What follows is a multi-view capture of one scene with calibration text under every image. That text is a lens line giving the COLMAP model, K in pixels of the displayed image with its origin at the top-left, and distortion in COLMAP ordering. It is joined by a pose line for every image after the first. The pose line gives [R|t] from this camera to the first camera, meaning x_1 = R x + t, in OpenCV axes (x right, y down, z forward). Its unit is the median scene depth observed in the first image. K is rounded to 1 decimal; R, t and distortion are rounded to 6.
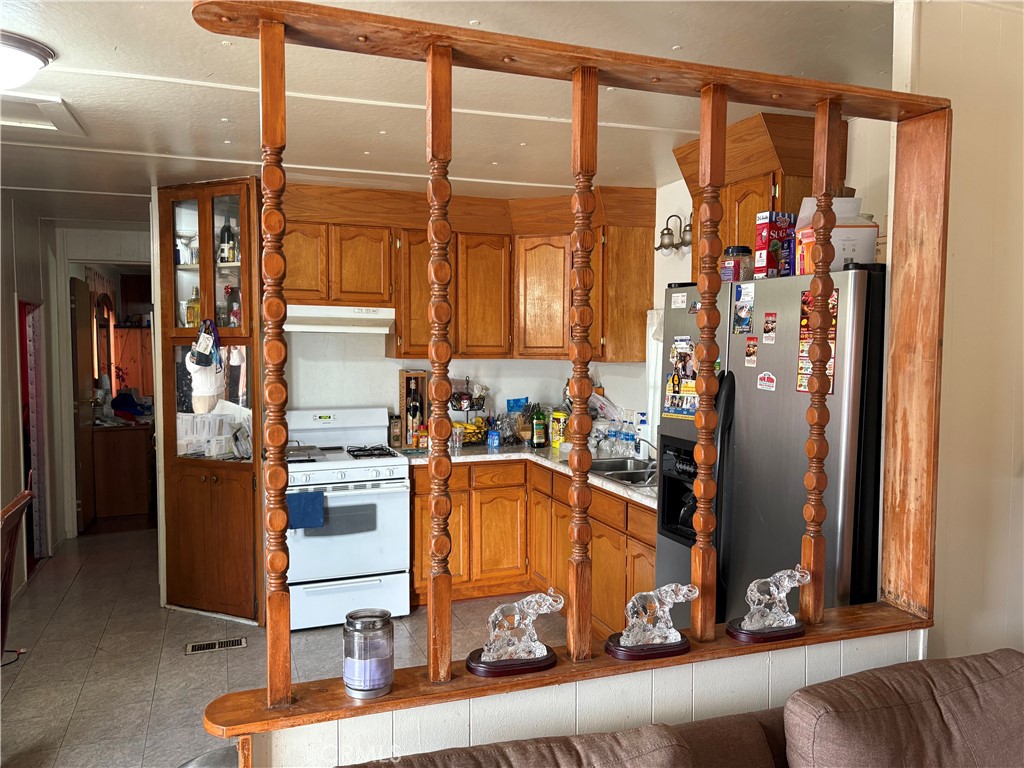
lens RADIAL K [[778.9, 0, 512.8], [0, 778.9, 390.4], [0, 0, 1]] dist [0.049878, -0.041392]
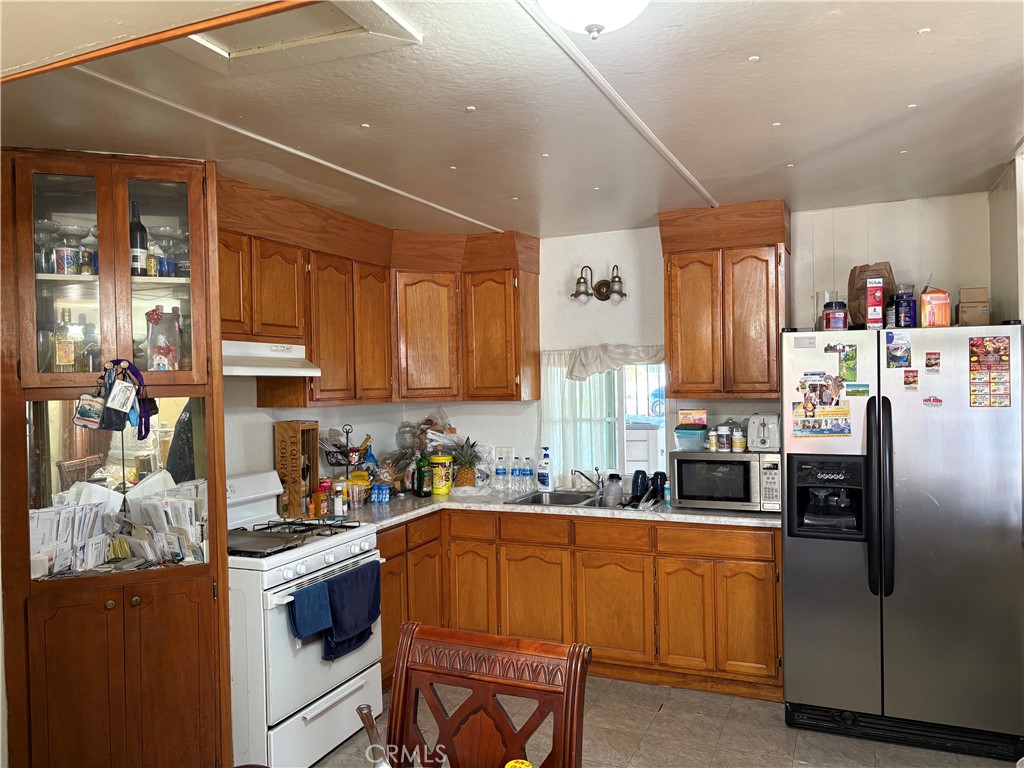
lens RADIAL K [[778.9, 0, 515.2], [0, 778.9, 384.1], [0, 0, 1]] dist [0.049878, -0.041392]
pose [[0.694554, -0.022789, 0.719079, -0.638779], [0.067880, 0.997115, -0.033965, -0.024600], [-0.716231, 0.072402, 0.694098, 0.302540]]
